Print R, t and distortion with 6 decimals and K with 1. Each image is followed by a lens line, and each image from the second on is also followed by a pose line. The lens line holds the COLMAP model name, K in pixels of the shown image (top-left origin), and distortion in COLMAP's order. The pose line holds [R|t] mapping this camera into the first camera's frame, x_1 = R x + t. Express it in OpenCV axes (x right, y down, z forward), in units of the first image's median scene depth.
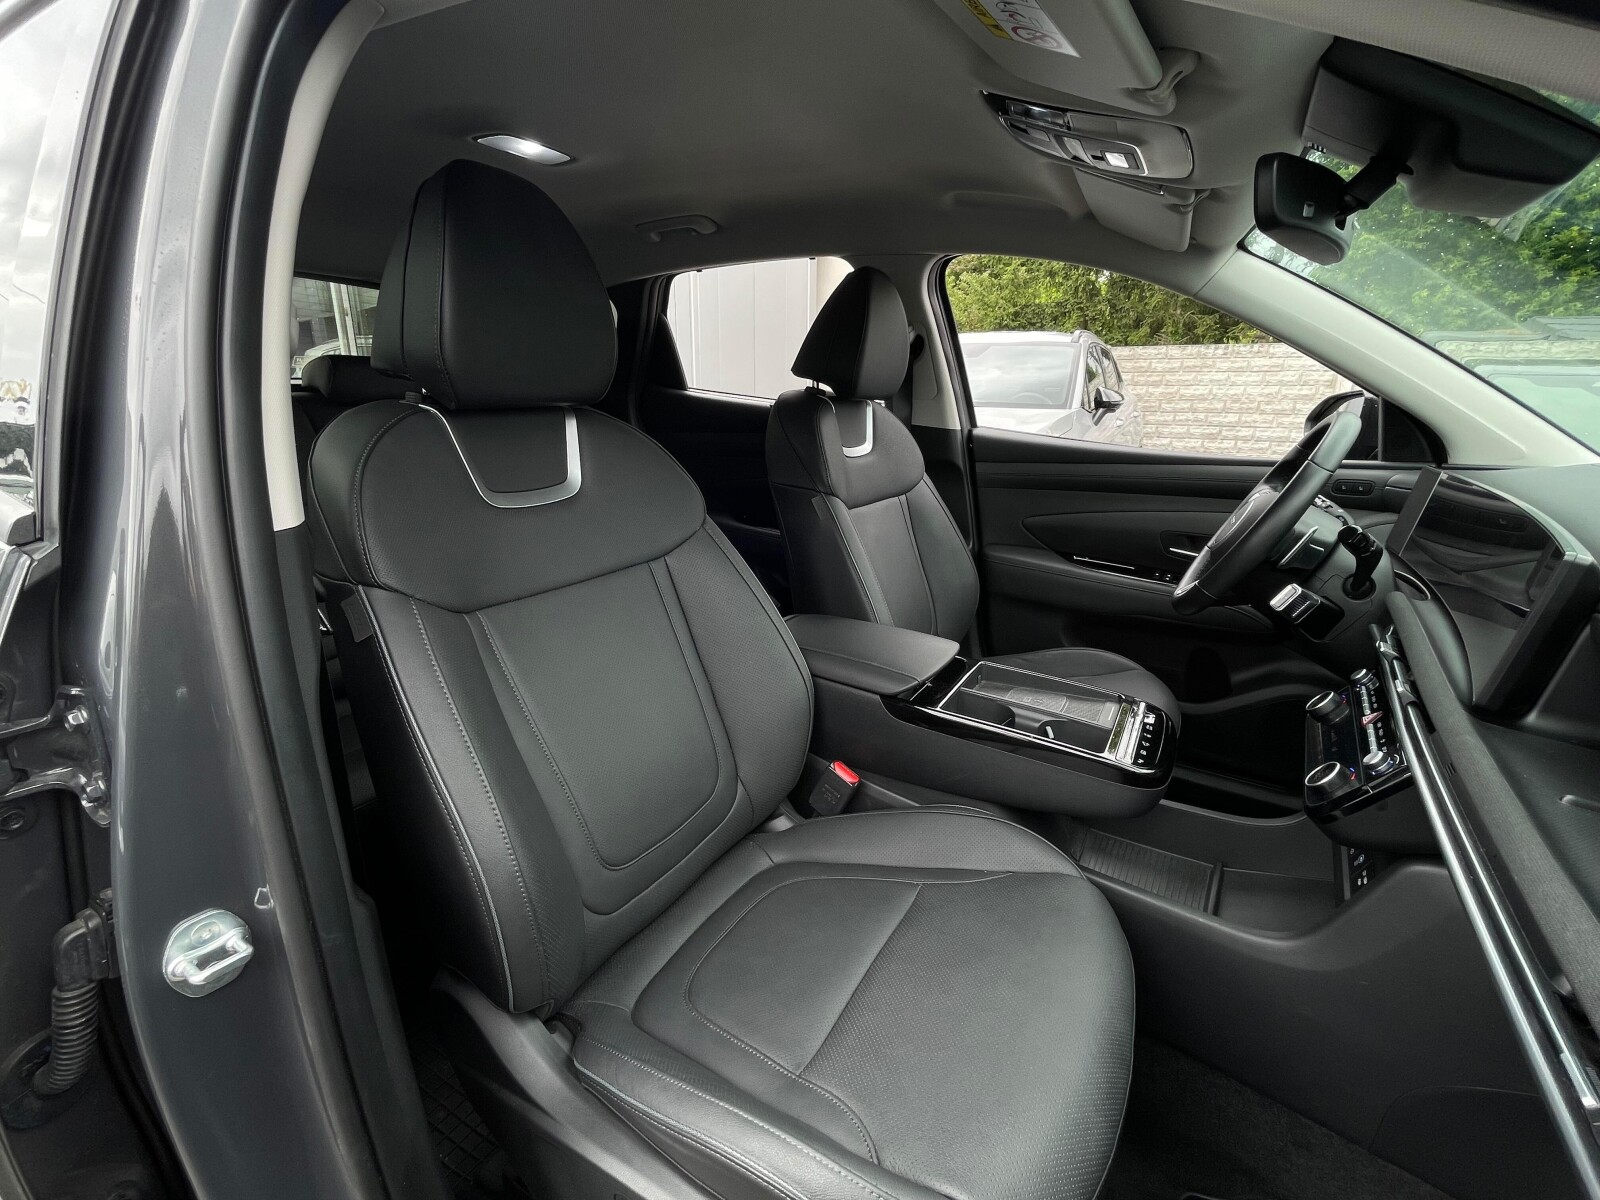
lens RADIAL K [[716.2, 0, 793.7], [0, 716.2, 606.9], [0, 0, 1]] dist [0.007818, -0.001049]
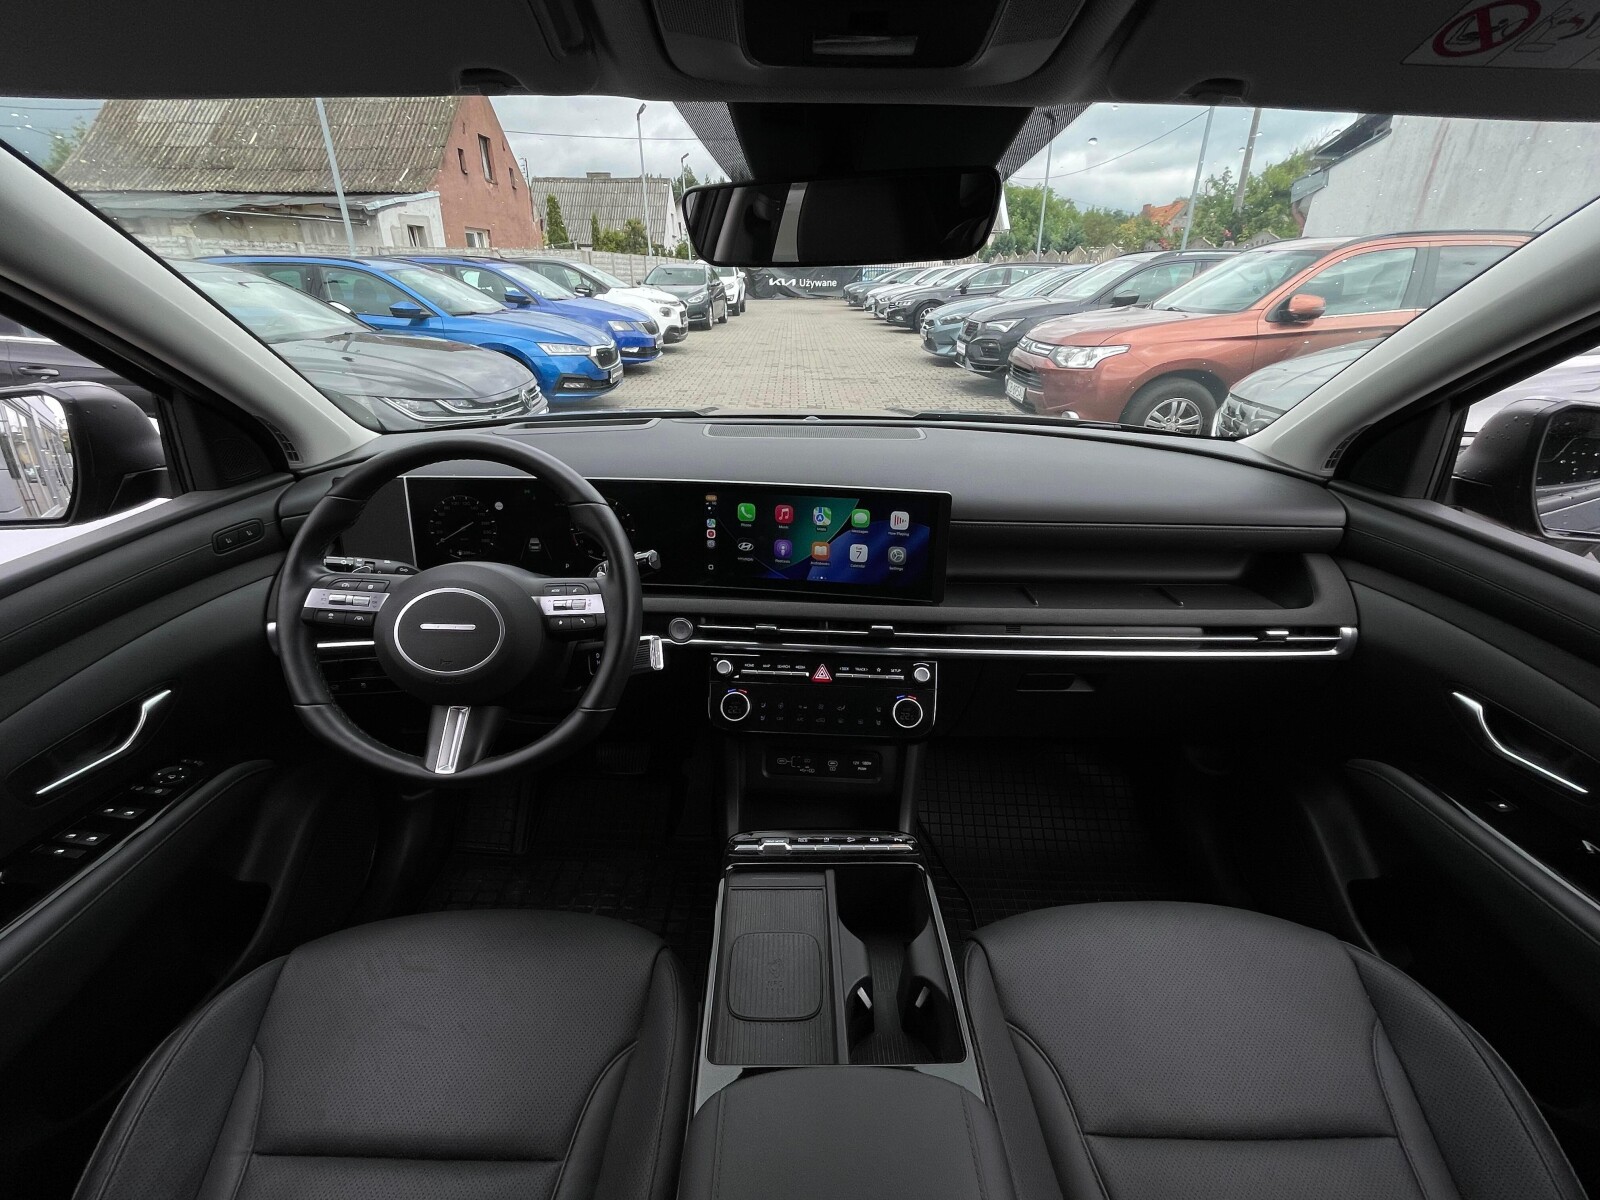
lens RADIAL K [[716.2, 0, 790.4], [0, 716.2, 600.7], [0, 0, 1]] dist [0.007818, -0.001049]
pose [[-0.526657, -0.375891, 0.762455, -0.016259], [0.235207, 0.797473, 0.555621, -0.321671], [-0.816891, 0.471957, -0.331582, 0.730852]]
